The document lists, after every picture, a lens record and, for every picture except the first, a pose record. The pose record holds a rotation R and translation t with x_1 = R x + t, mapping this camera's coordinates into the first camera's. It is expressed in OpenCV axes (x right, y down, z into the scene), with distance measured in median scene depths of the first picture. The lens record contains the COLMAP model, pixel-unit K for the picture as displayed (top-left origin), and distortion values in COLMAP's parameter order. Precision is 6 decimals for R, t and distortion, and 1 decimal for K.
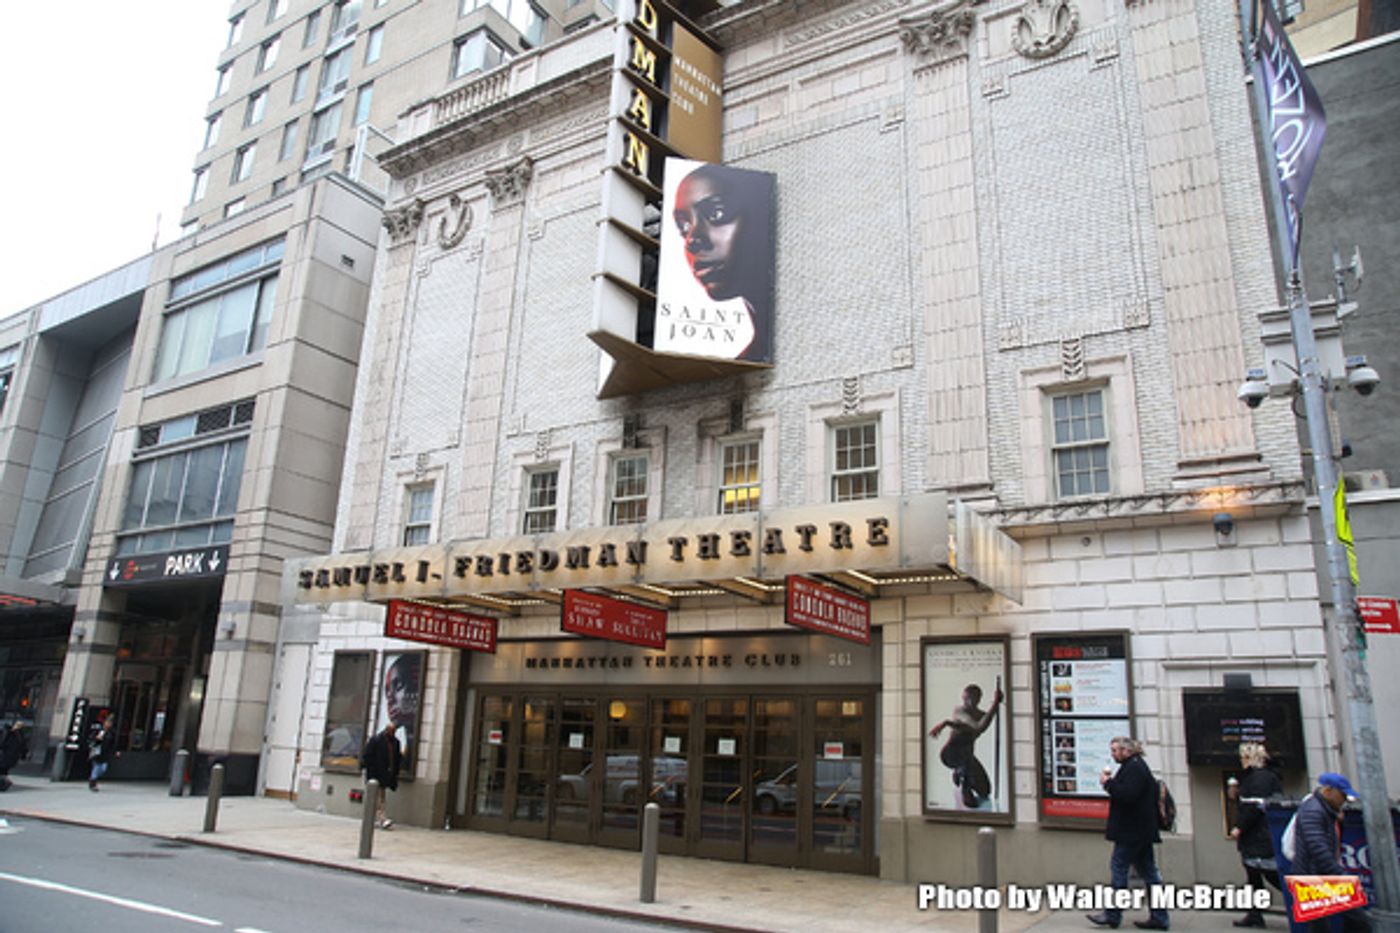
lens RADIAL K [[958.7, 0, 699.1], [0, 958.7, 465.9], [0, 0, 1]] dist [-0.093033, 0.015551]
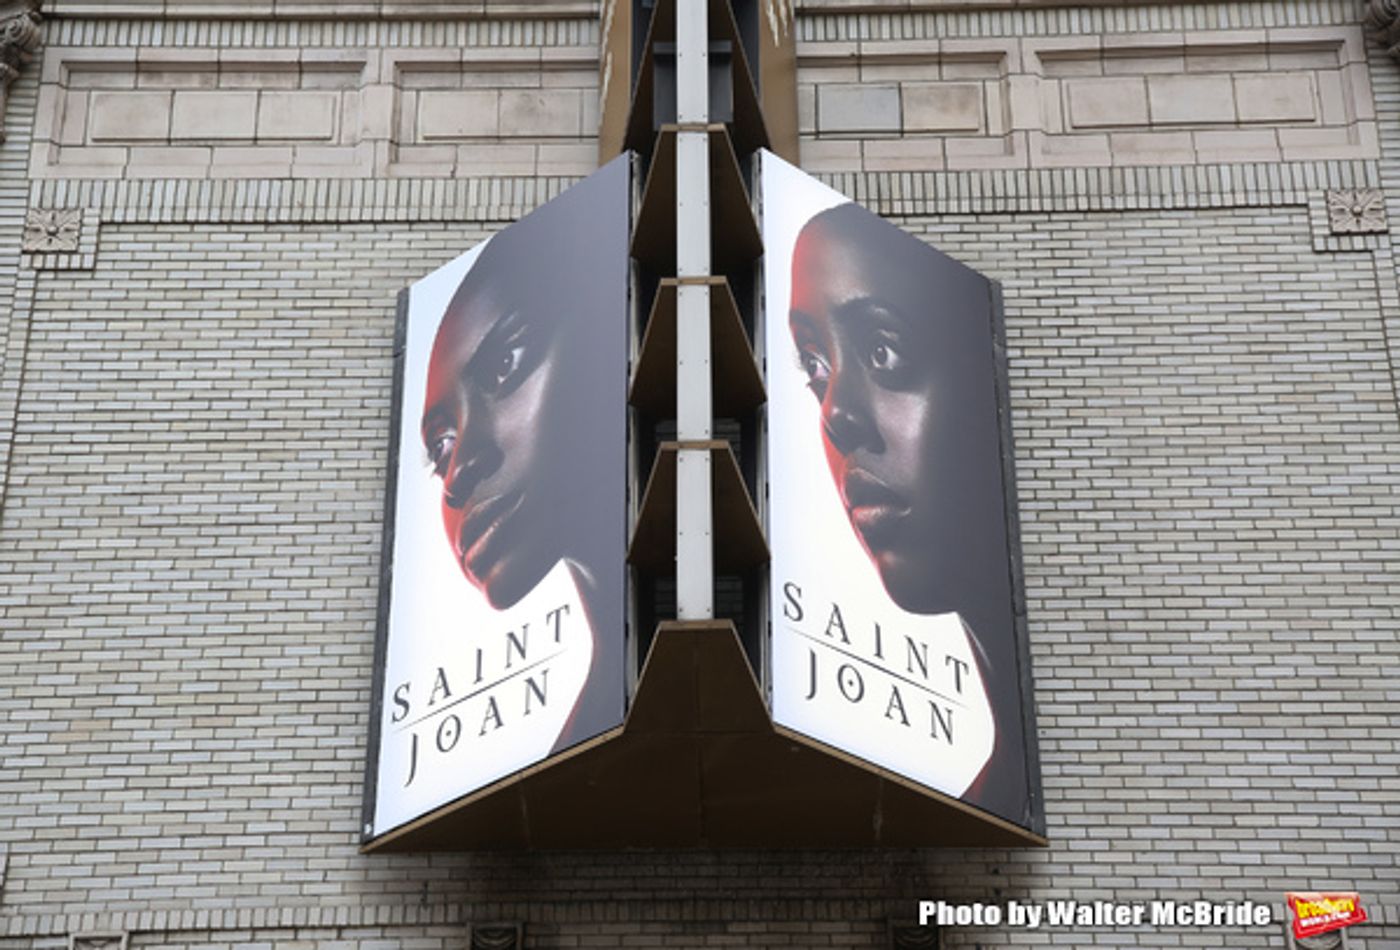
lens RADIAL K [[2650.8, 0, 673.9], [0, 2650.8, 502.4], [0, 0, 1]] dist [0.349407, 0.000000]
pose [[0.861478, 0.231681, 0.451863, -0.455864], [-0.109954, 0.953848, -0.279435, 0.051745], [-0.495749, 0.191043, 0.847193, 0.265747]]
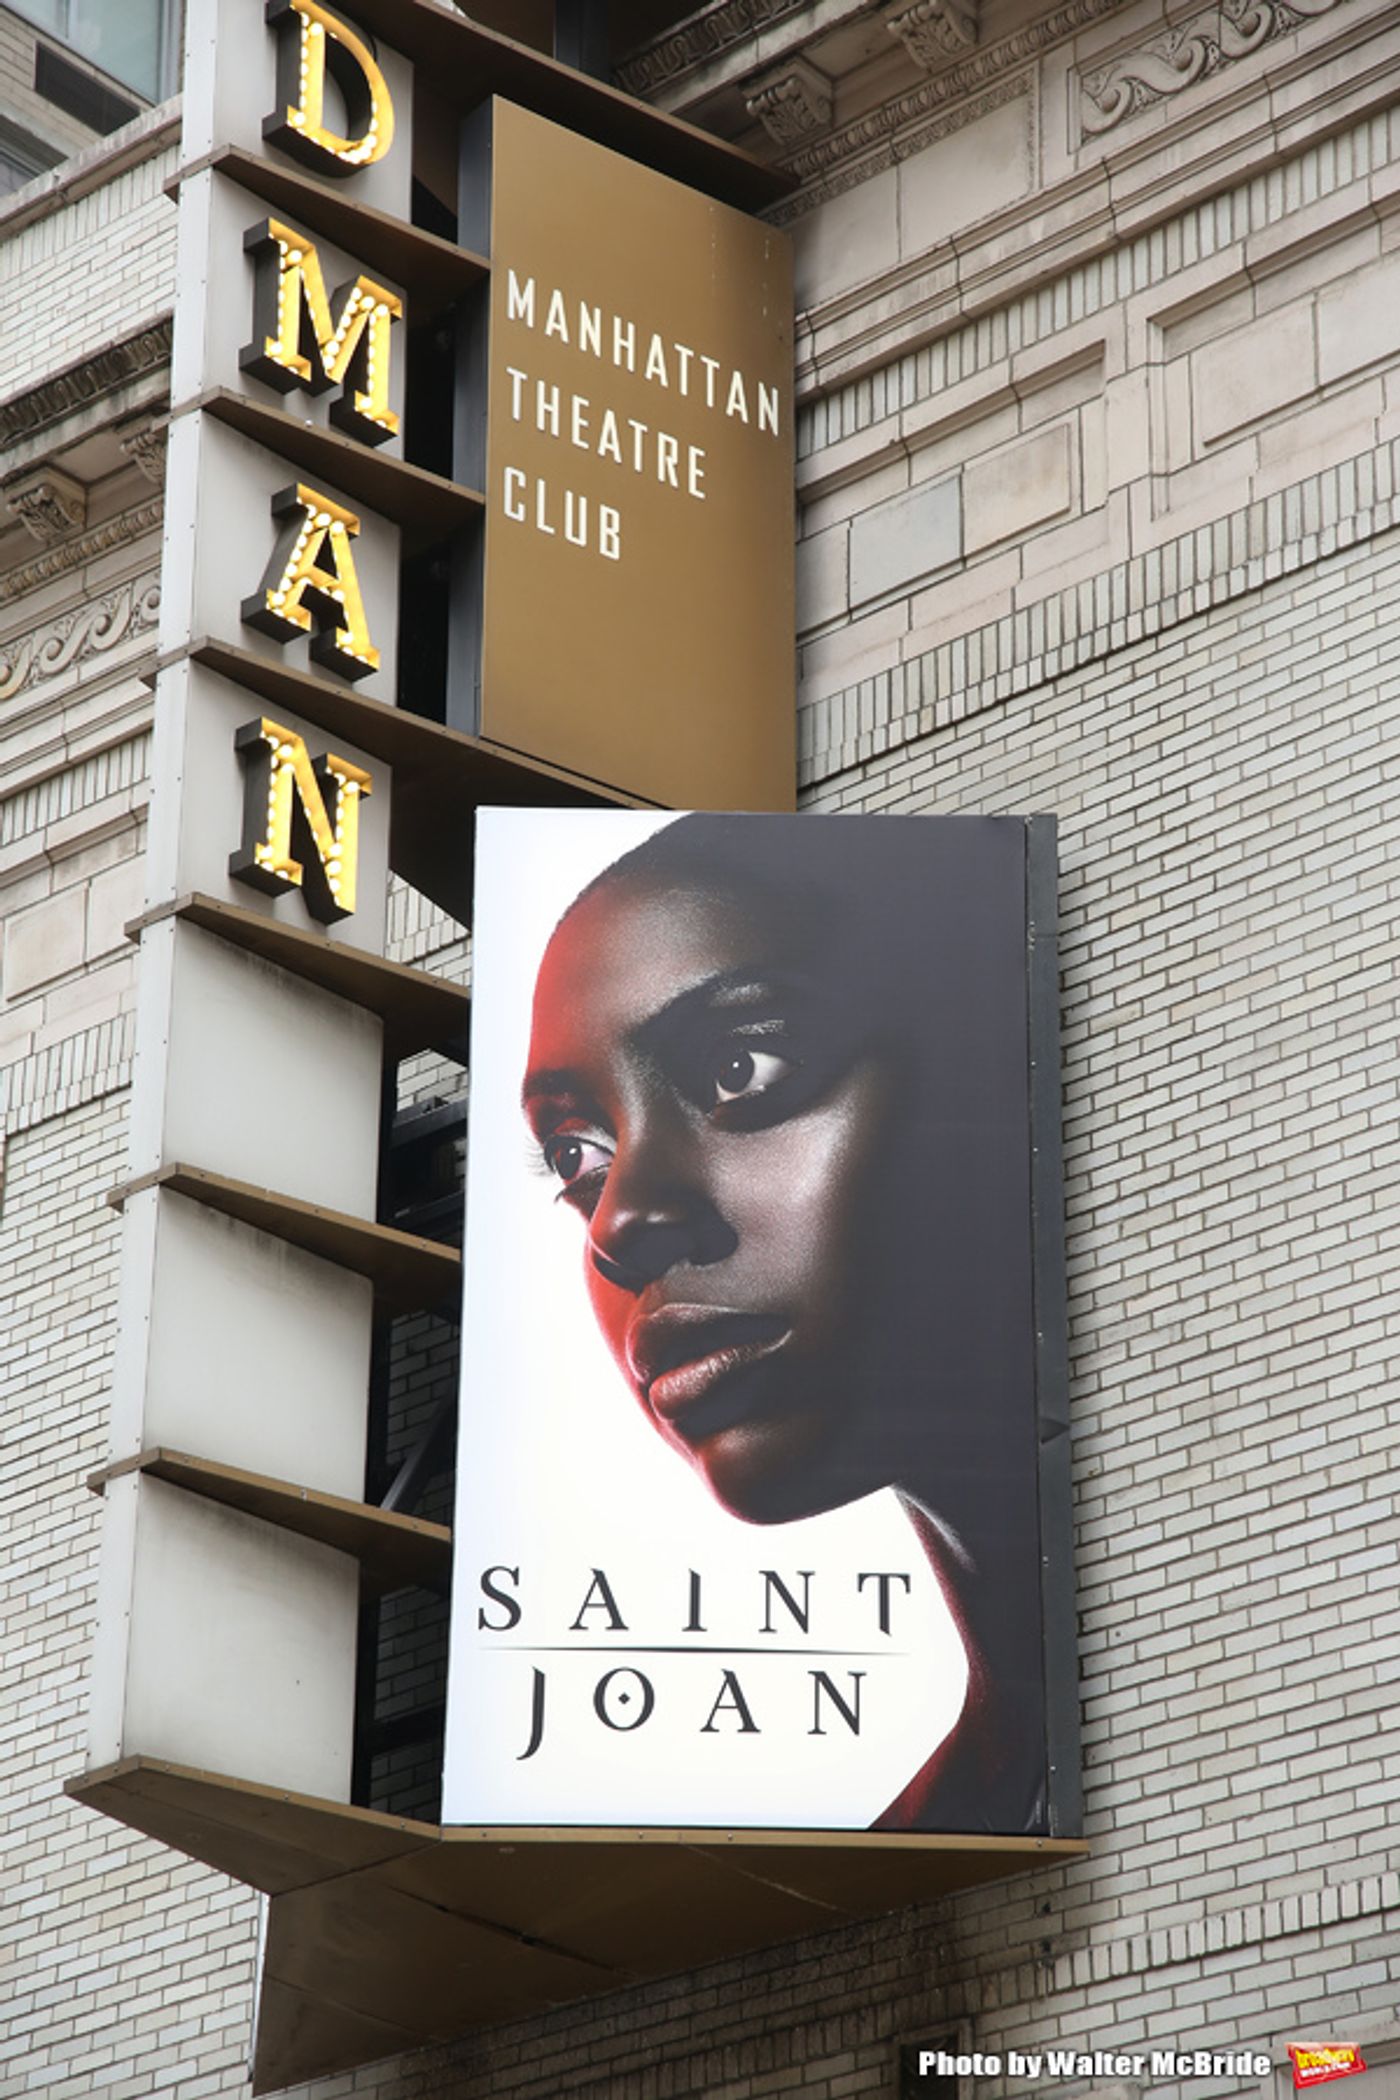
lens RADIAL K [[5523.8, 0, 701.0], [0, 5523.8, 1076.9], [0, 0, 1]] dist [0.635009, 0.000000]
pose [[0.984339, -0.109419, -0.138219, 0.167563], [0.080254, 0.976240, -0.201284, -0.035648], [0.156959, 0.187039, 0.969732, -0.102261]]
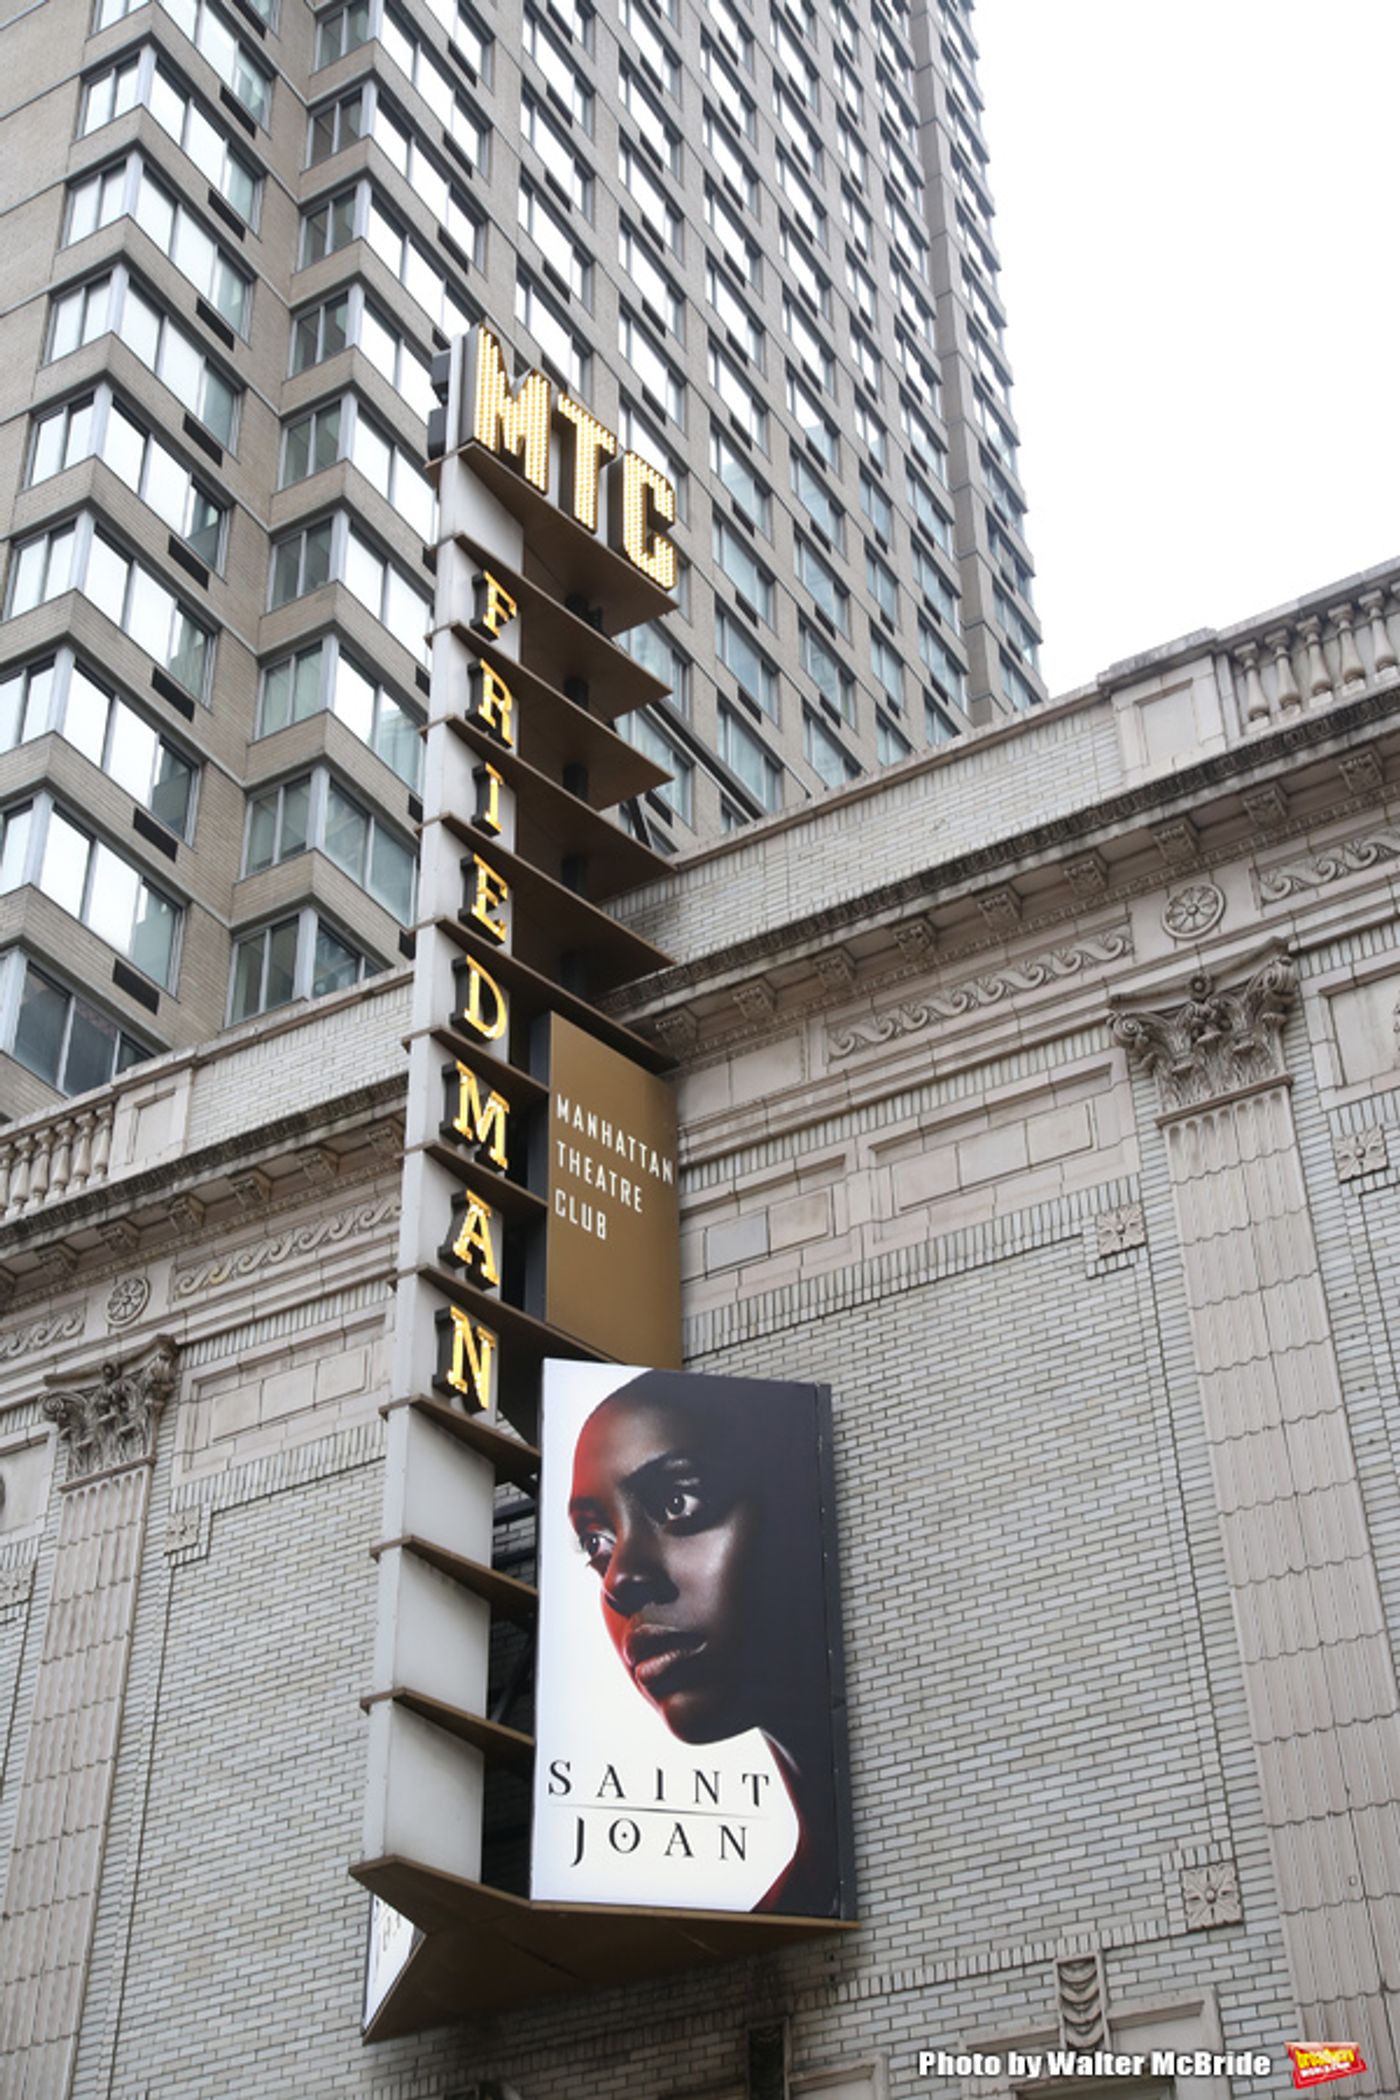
lens RADIAL K [[2776.9, 0, 705.1], [0, 2776.9, 1067.1], [0, 0, 1]] dist [0.180026, 0.000000]
pose [[0.998187, -0.037578, 0.047021, -0.018662], [0.051370, 0.938996, -0.340069, -0.047384], [-0.031374, 0.341868, 0.939224, -0.116505]]
